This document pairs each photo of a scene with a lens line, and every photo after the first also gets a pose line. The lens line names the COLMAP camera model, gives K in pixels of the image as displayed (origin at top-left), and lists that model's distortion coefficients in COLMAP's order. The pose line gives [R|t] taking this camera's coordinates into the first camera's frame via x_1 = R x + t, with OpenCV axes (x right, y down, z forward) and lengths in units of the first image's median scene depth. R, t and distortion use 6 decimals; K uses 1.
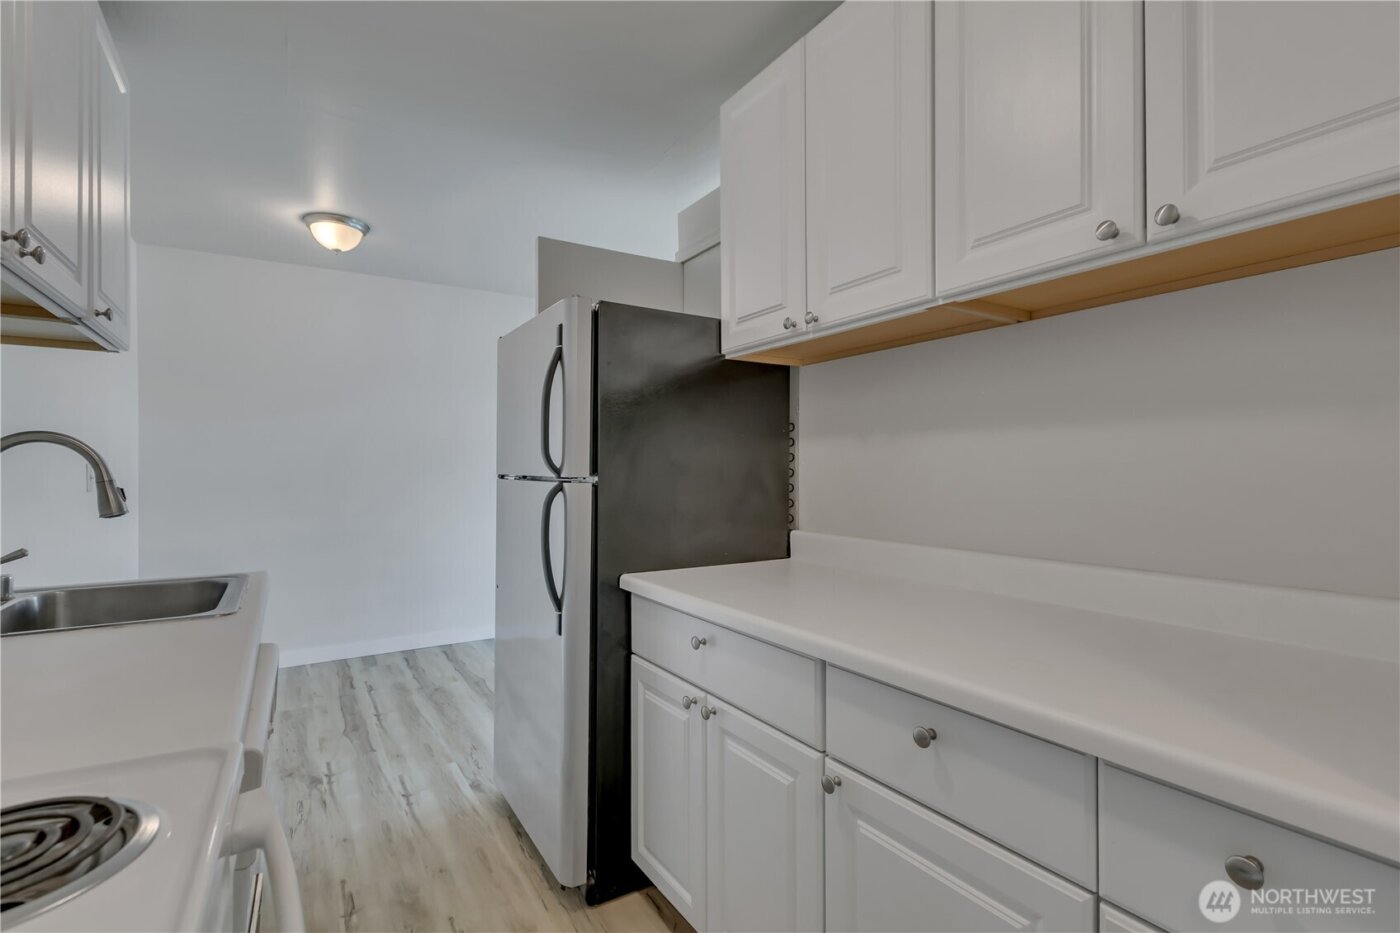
lens RADIAL K [[647.1, 0, 702.9], [0, 647.1, 469.0], [0, 0, 1]] dist [0.002143, 0.000182]
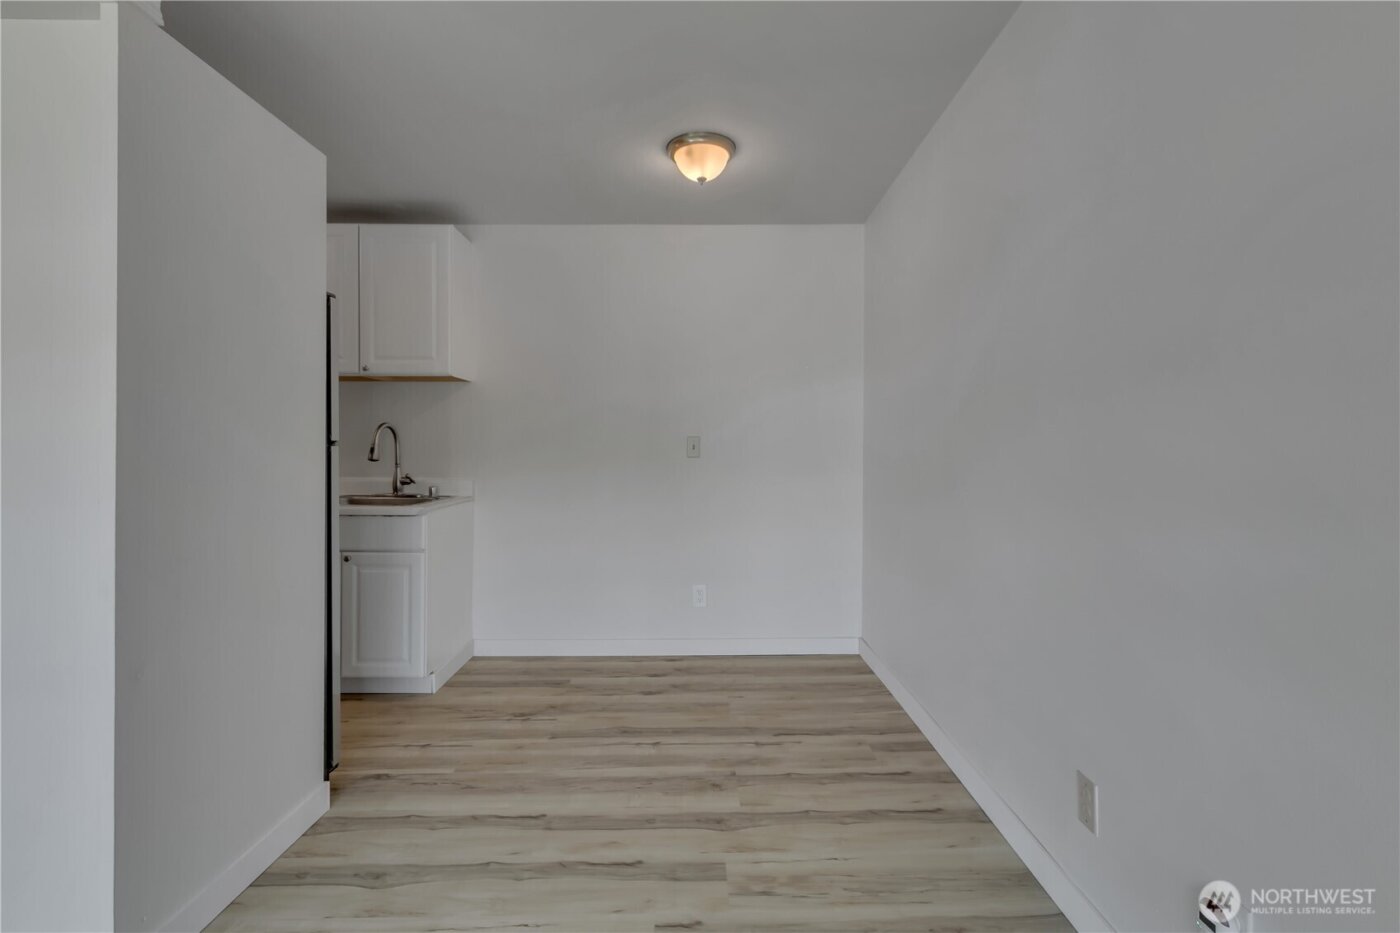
lens RADIAL K [[643.5, 0, 704.7], [0, 643.5, 442.4], [0, 0, 1]] dist [0.001686, 0.000457]
pose [[-0.535347, -0.005618, -0.844614, 0.178896], [-0.004341, 0.999983, -0.003900, 0.010597], [0.844621, 0.001579, -0.535362, 1.847491]]
